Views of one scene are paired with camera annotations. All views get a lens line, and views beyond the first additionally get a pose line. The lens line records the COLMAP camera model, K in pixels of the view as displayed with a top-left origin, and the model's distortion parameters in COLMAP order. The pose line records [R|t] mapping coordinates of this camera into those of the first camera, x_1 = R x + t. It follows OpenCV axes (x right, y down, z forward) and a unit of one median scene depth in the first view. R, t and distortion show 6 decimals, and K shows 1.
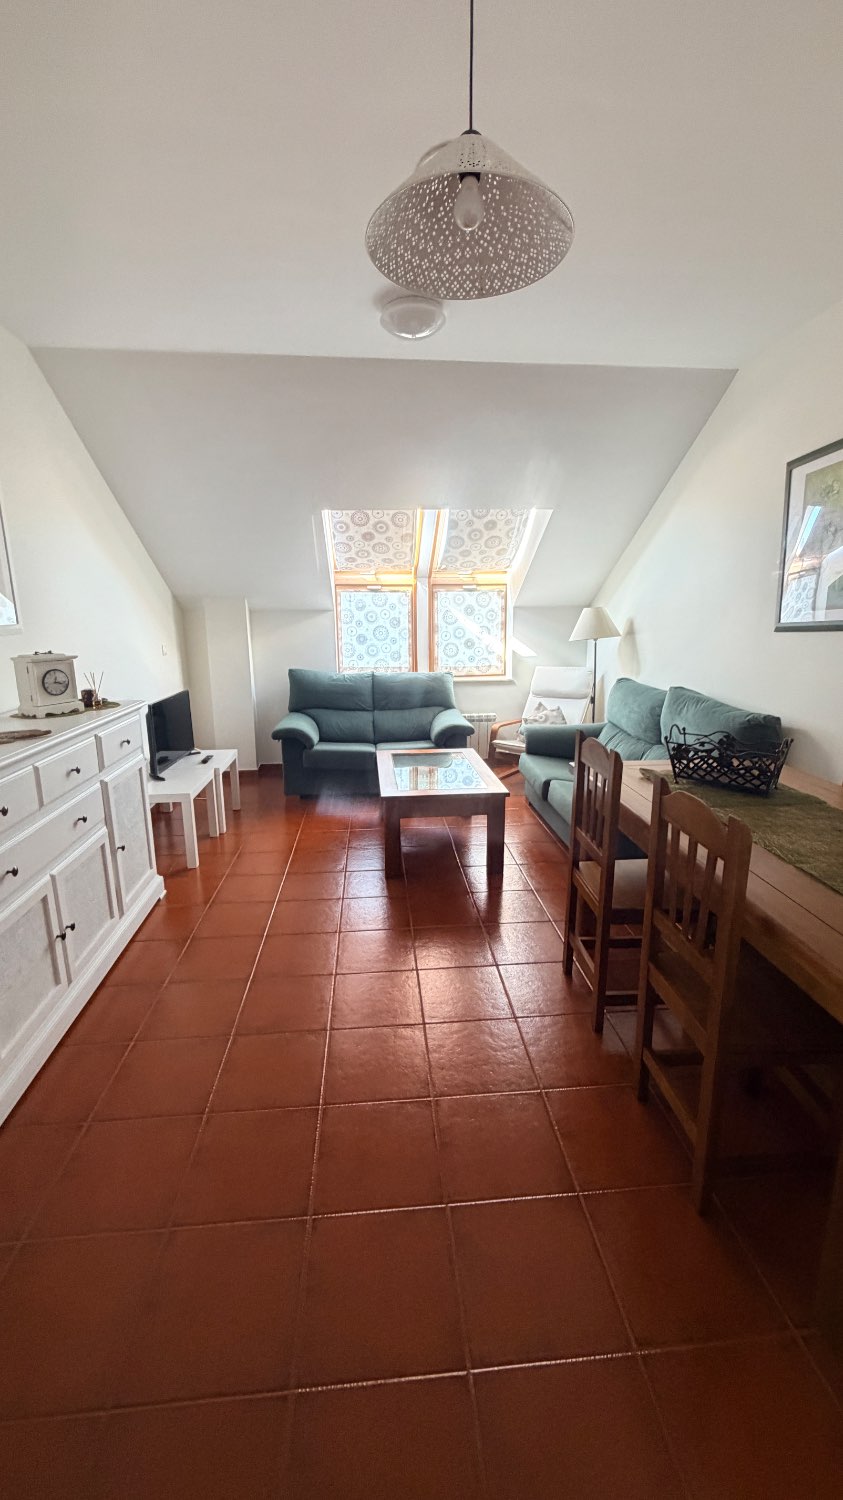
lens RADIAL K [[596.4, 0, 420.9], [0, 596.4, 744.2], [0, 0, 1]] dist [-0.000262, 0.000019]
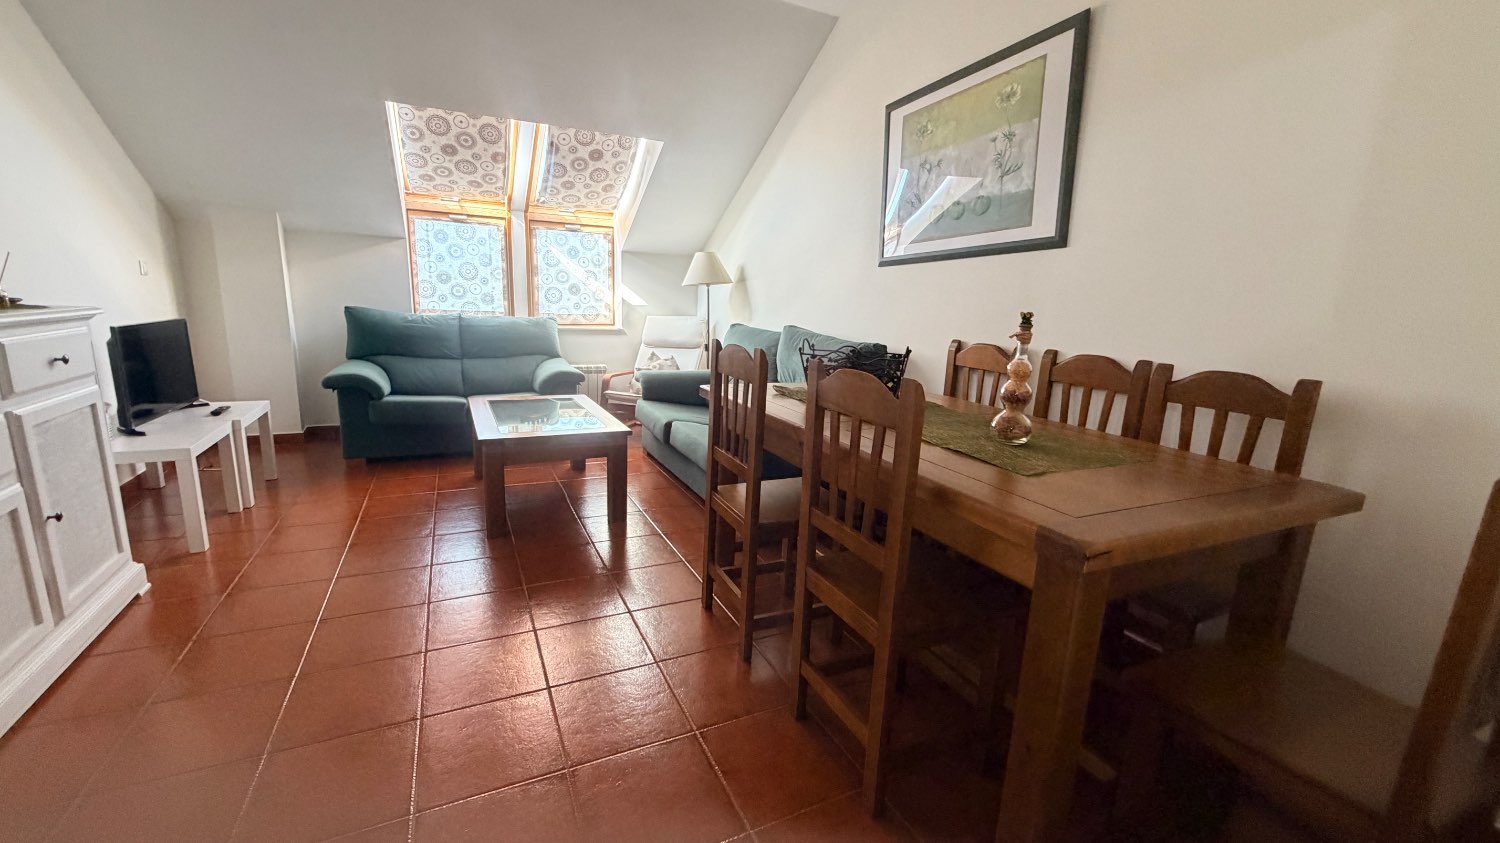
lens RADIAL K [[596.4, 0, 741.8], [0, 596.4, 422.2], [0, 0, 1]] dist [-0.000262, 0.000019]
pose [[0.934030, -0.029058, 0.356010, -0.015075], [0.029362, 0.999558, 0.004549, 0.056055], [-0.355985, 0.006204, 0.934471, 0.070757]]
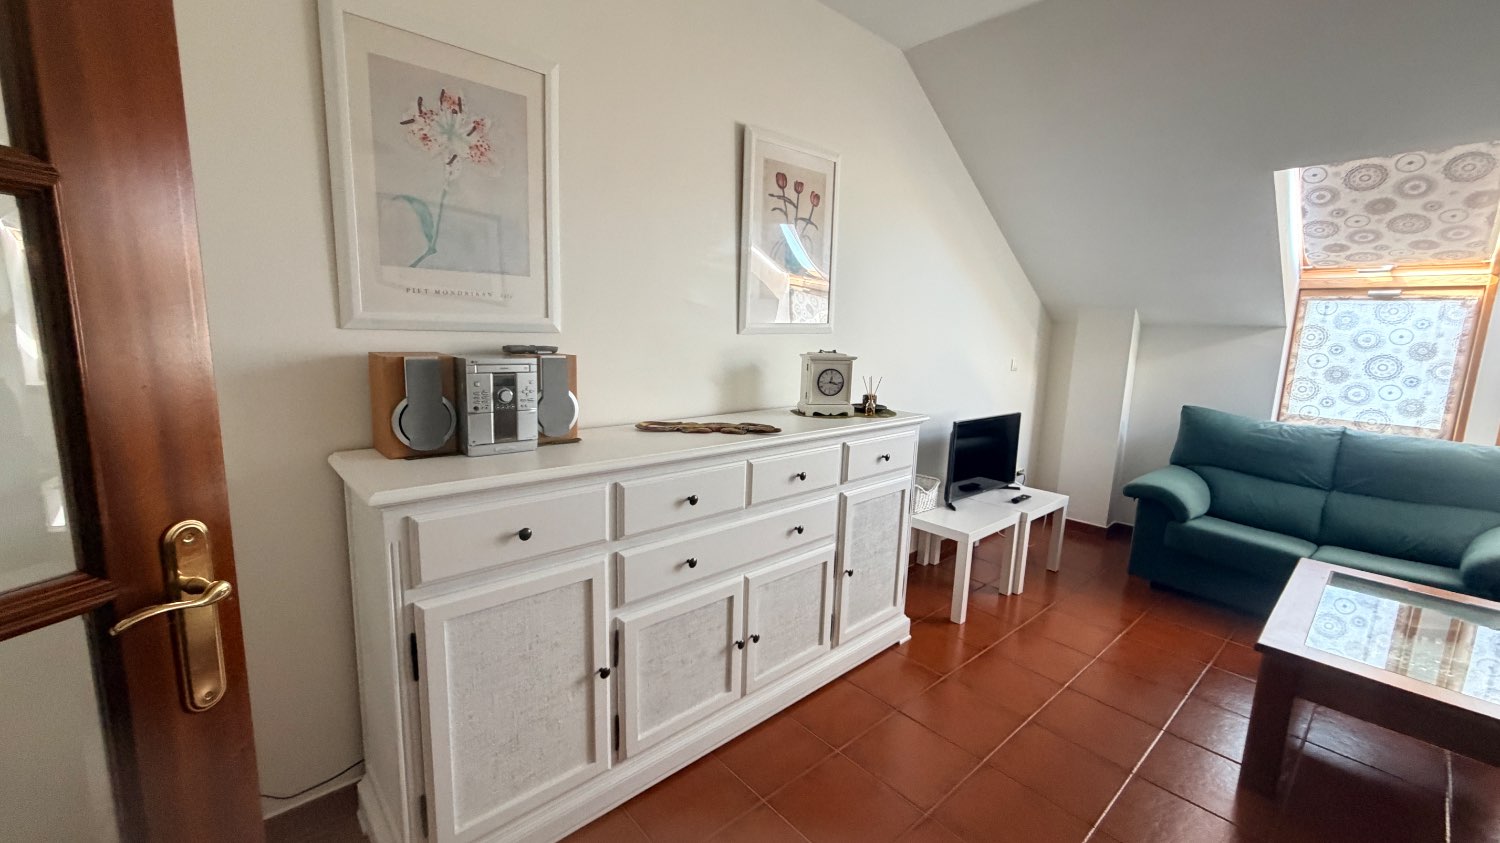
lens RADIAL K [[593.0, 0, 745.5], [0, 593.0, 424.5], [0, 0, 1]] dist [0.000355, 0.000044]
pose [[0.593263, 0.155782, -0.789792, 0.045167], [-0.205860, 0.977834, 0.038237, -0.027976], [0.778242, 0.139902, 0.612182, 0.194758]]
